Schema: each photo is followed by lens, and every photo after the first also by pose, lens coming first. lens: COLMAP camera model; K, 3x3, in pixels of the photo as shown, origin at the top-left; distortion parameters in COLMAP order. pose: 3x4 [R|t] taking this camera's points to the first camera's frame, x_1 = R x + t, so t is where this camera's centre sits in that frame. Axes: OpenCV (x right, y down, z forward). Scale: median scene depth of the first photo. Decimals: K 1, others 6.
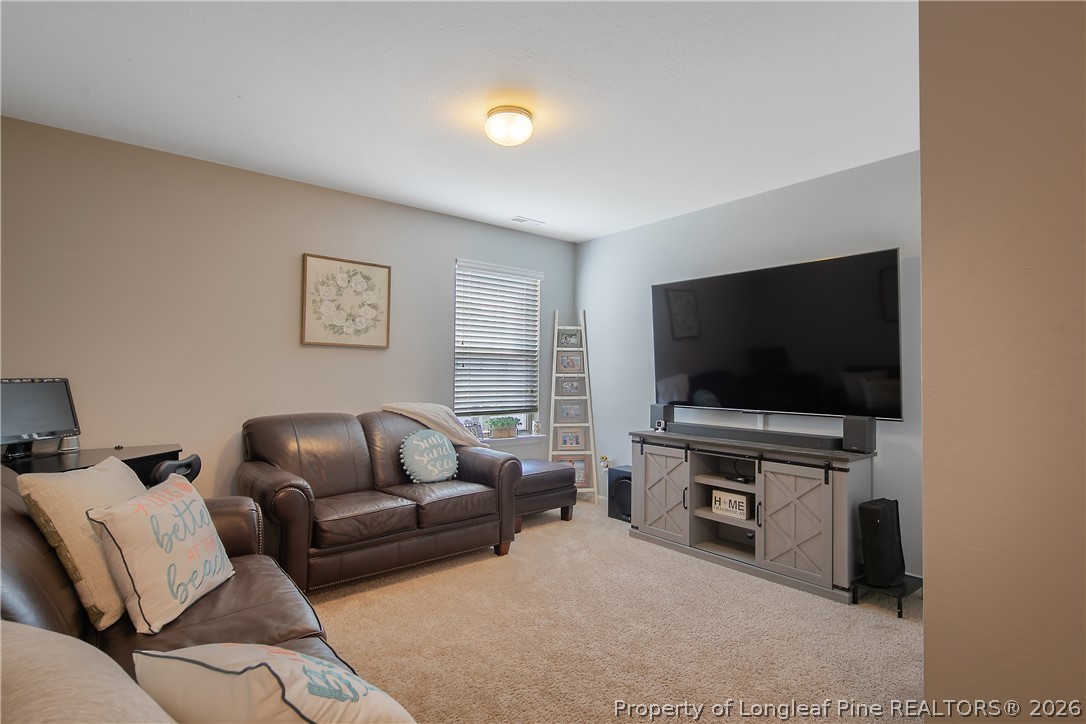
lens RADIAL K [[530.7, 0, 540.7], [0, 530.7, 366.7], [0, 0, 1]] dist [0.005469, -0.005137]
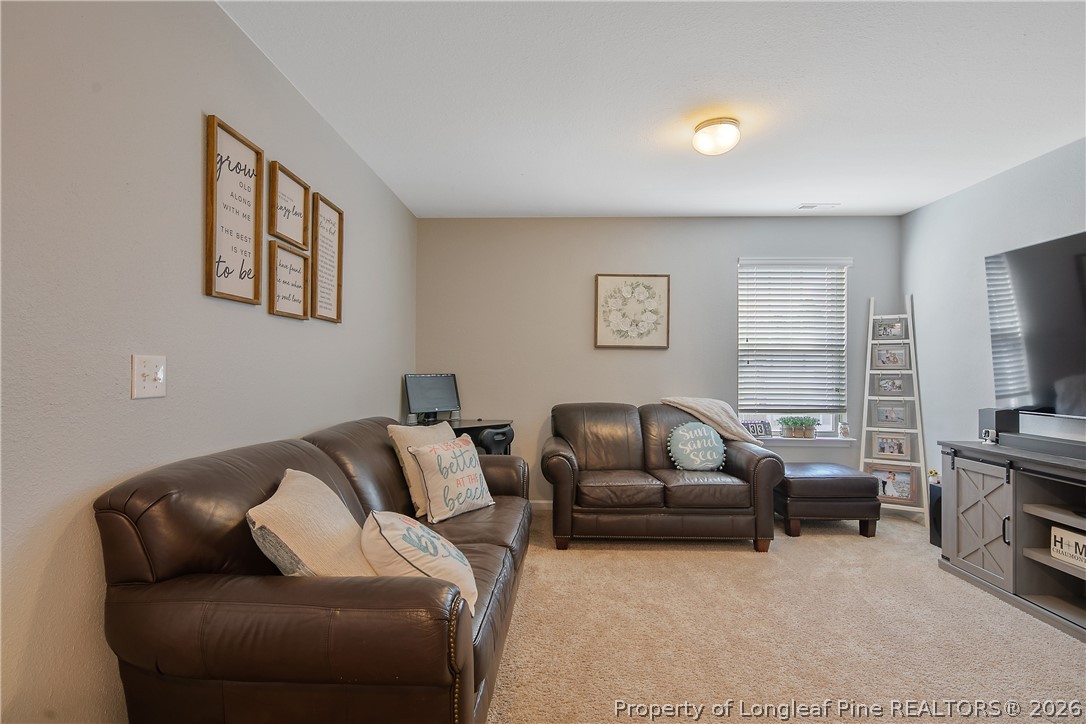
lens RADIAL K [[530.7, 0, 544.7], [0, 530.7, 363.4], [0, 0, 1]] dist [0.005469, -0.005137]
pose [[0.759176, -0.012134, -0.650772, 0.267904], [0.010580, 0.999924, -0.006302, 0.002377], [0.650799, -0.002101, 0.759247, -0.022541]]
